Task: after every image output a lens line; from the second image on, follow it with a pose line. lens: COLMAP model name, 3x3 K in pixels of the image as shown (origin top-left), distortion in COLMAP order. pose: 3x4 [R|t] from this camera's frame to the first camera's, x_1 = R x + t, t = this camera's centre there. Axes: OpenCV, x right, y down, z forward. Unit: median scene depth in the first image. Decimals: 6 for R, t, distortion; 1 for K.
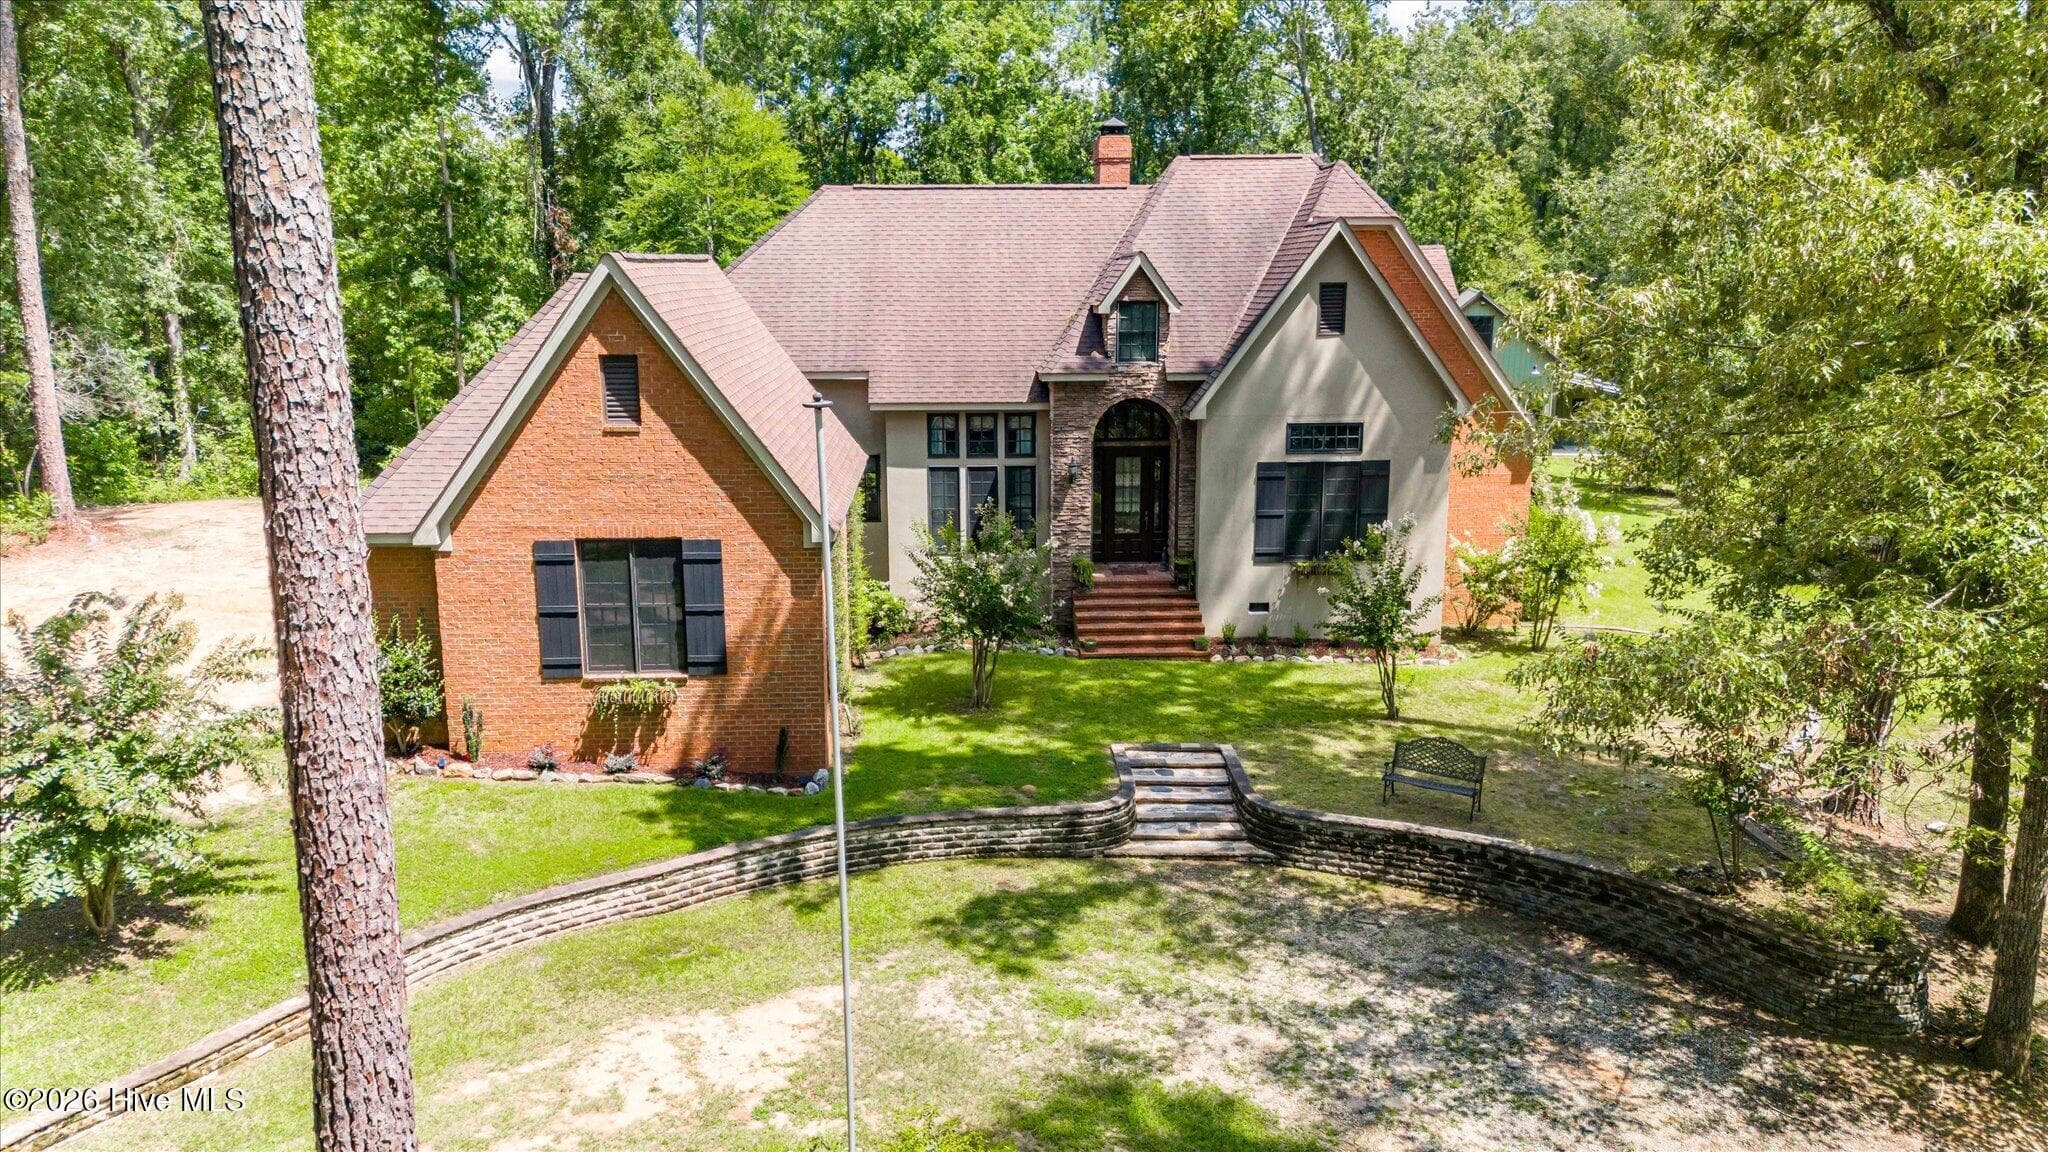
lens RADIAL K [[1491.6, 0, 1024.0], [0, 1491.6, 576.0], [0, 0, 1]] dist [0.143833, -0.100593]
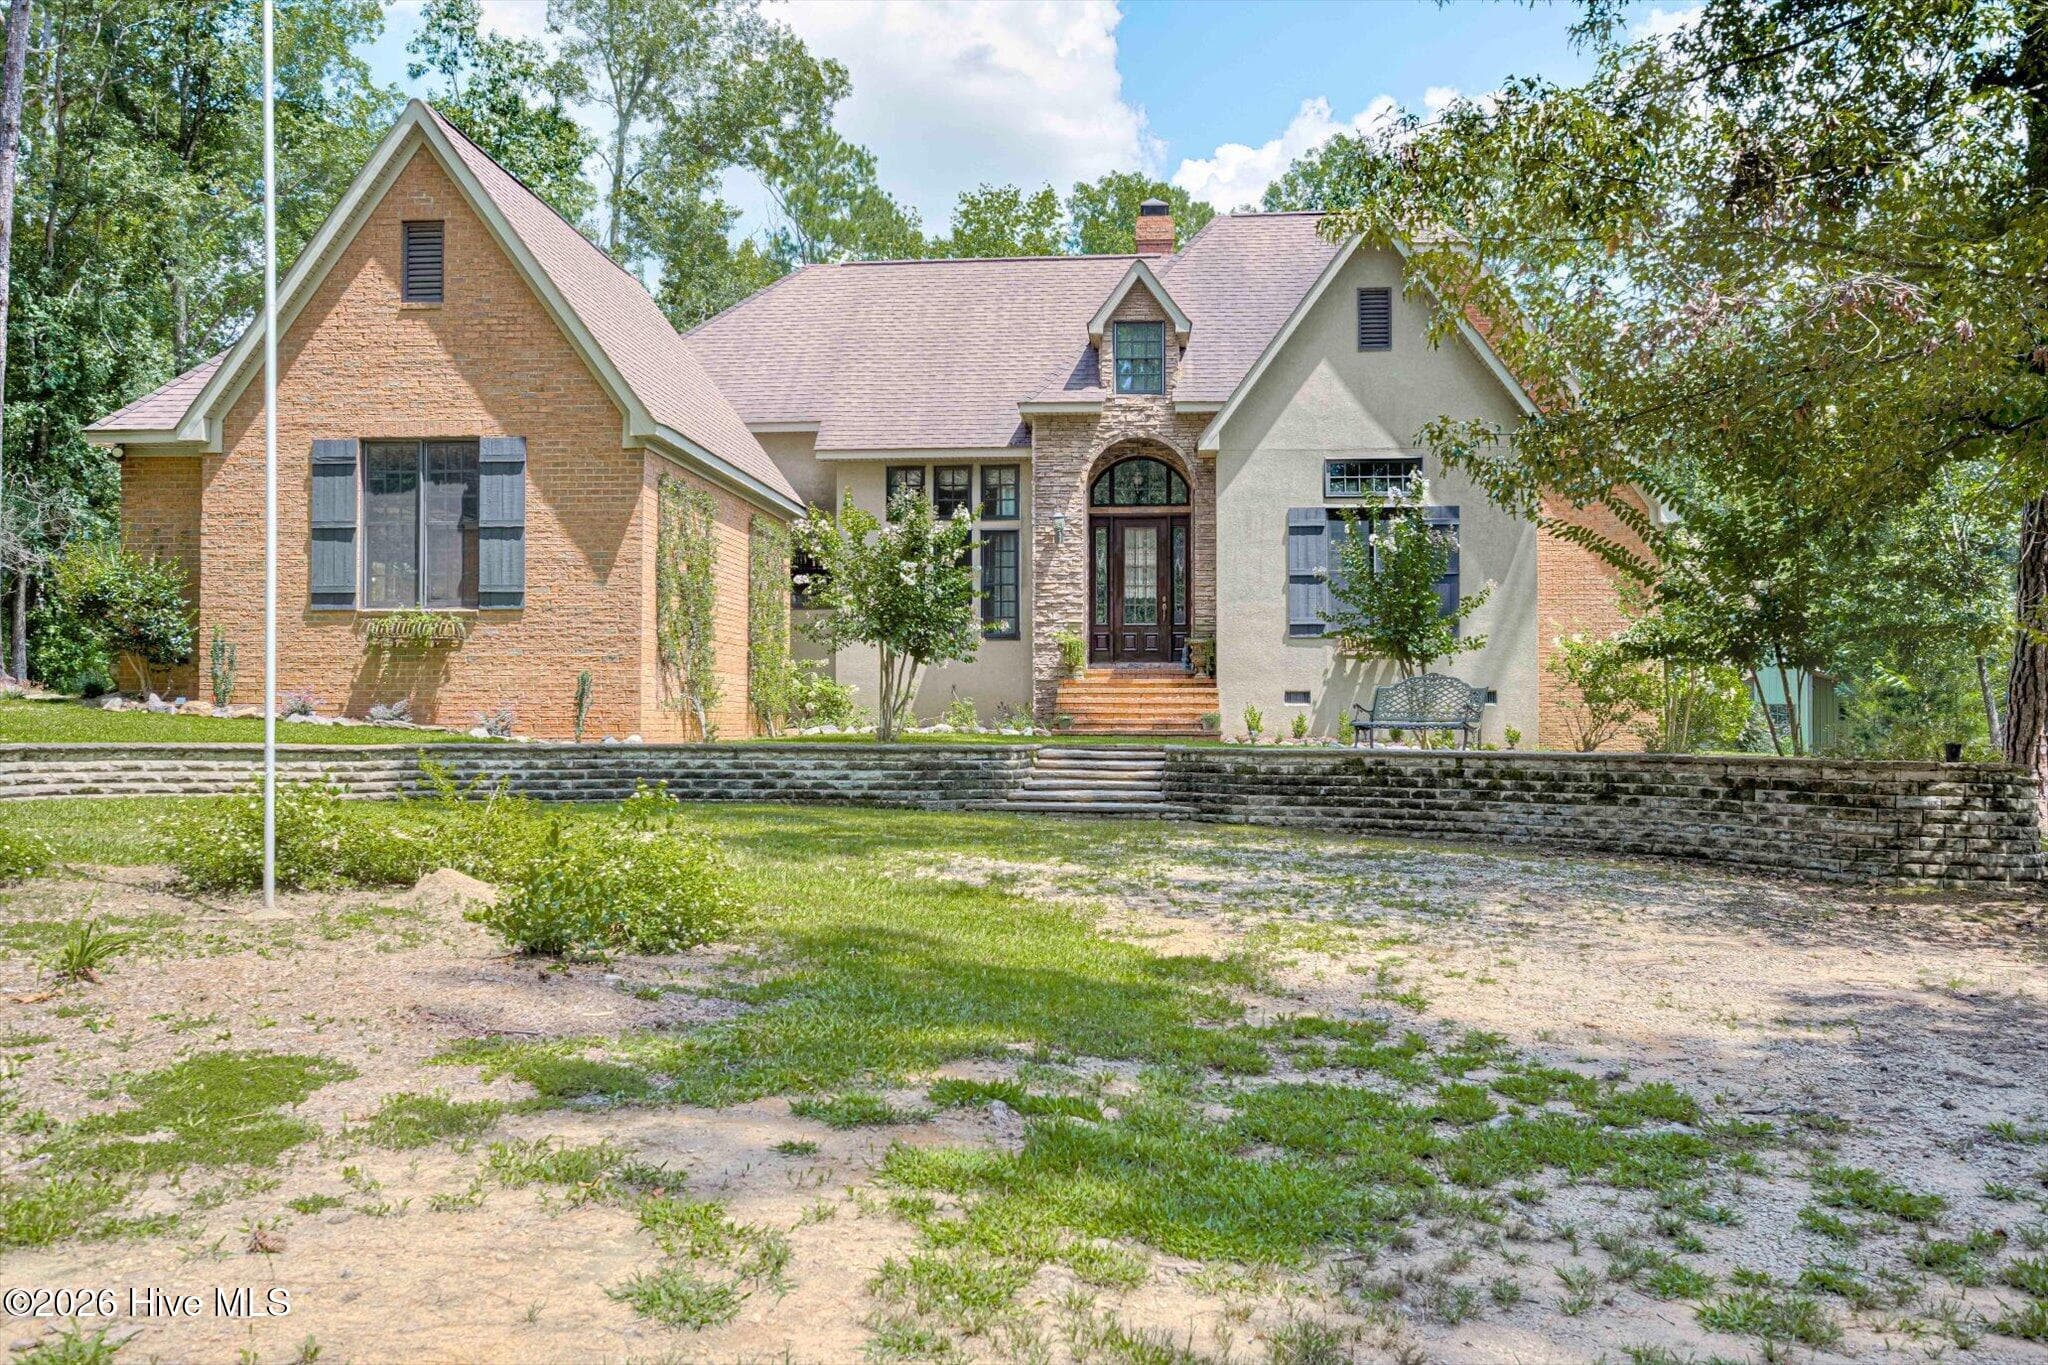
lens RADIAL K [[1791.8, 0, 1024.6], [0, 1791.8, 670.6], [0, 0, 1]] dist [-0.000127, 0.000131]
pose [[0.991217, -0.000968, -0.132241, 0.180209], [-0.030466, 0.971405, -0.235467, 0.295236], [0.128687, 0.237428, 0.962844, 0.117876]]
